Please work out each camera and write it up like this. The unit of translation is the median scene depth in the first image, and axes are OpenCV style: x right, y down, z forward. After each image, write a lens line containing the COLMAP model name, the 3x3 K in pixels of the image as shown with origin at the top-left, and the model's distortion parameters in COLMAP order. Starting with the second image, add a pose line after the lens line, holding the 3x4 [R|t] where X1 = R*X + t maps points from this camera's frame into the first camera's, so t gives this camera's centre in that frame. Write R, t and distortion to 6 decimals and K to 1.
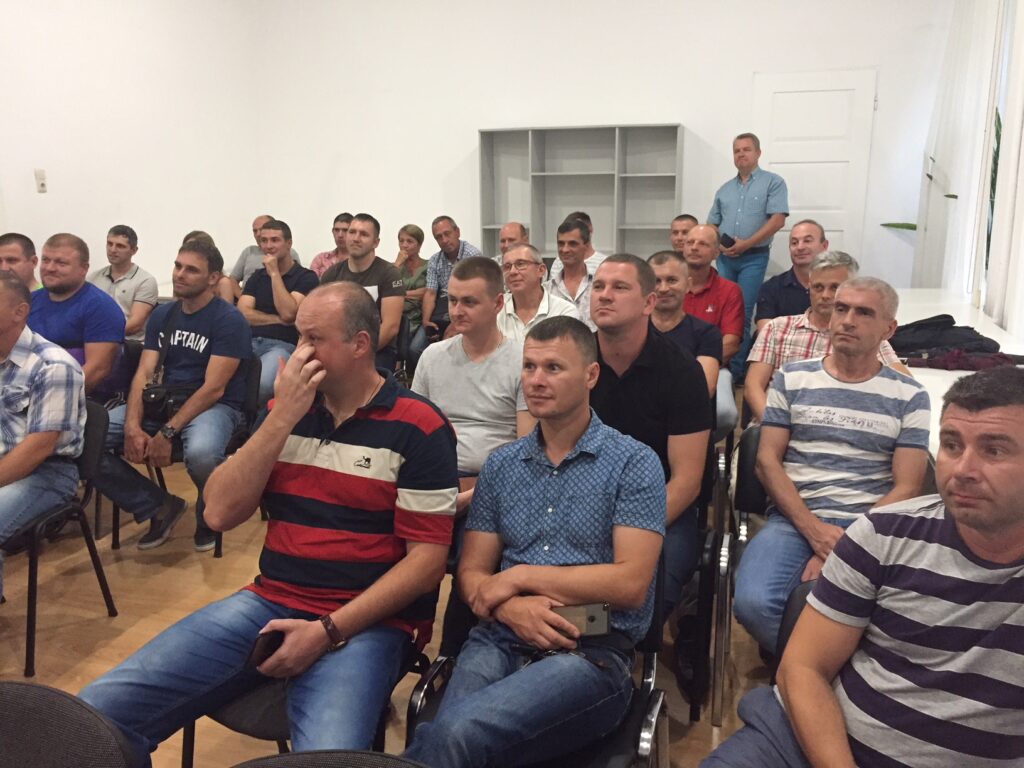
lens RADIAL K [[867.9, 0, 512.0], [0, 867.9, 384.0], [0, 0, 1]] dist [0.005293, -0.003532]
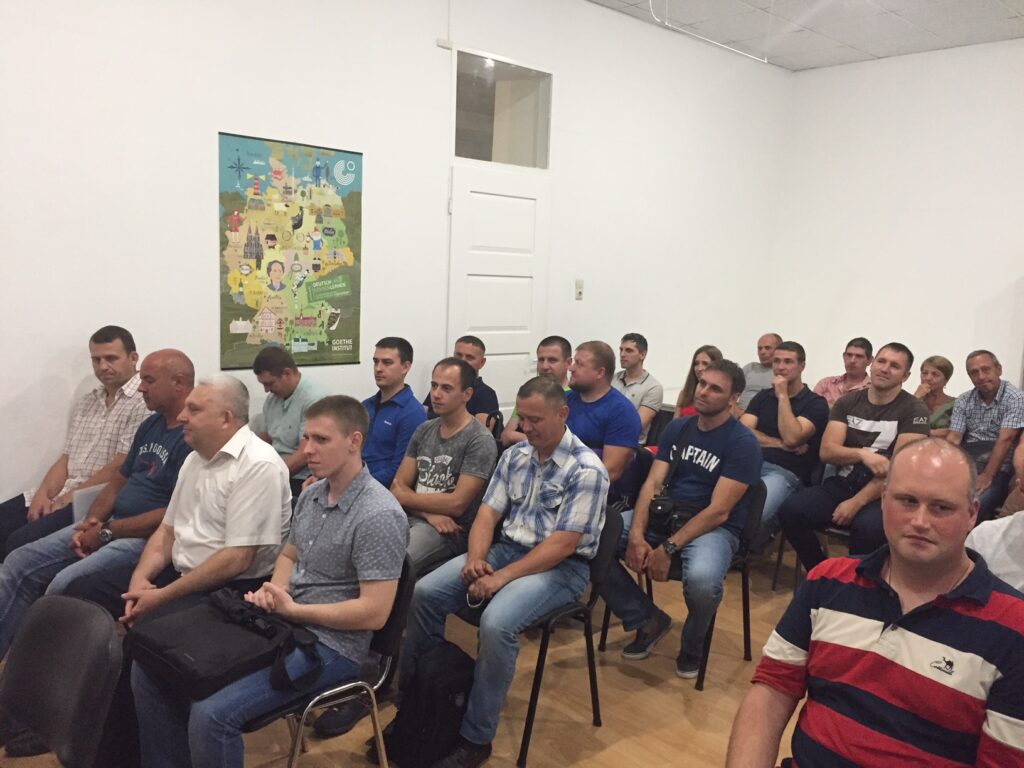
lens RADIAL K [[848.2, 0, 509.8], [0, 848.2, 398.6], [0, 0, 1]] dist [0.043436, -0.000506]
pose [[0.864188, 0.117799, -0.489186, -0.095043], [-0.166755, 0.984317, -0.057557, -0.025117], [0.474733, 0.131314, 0.870279, 0.043034]]
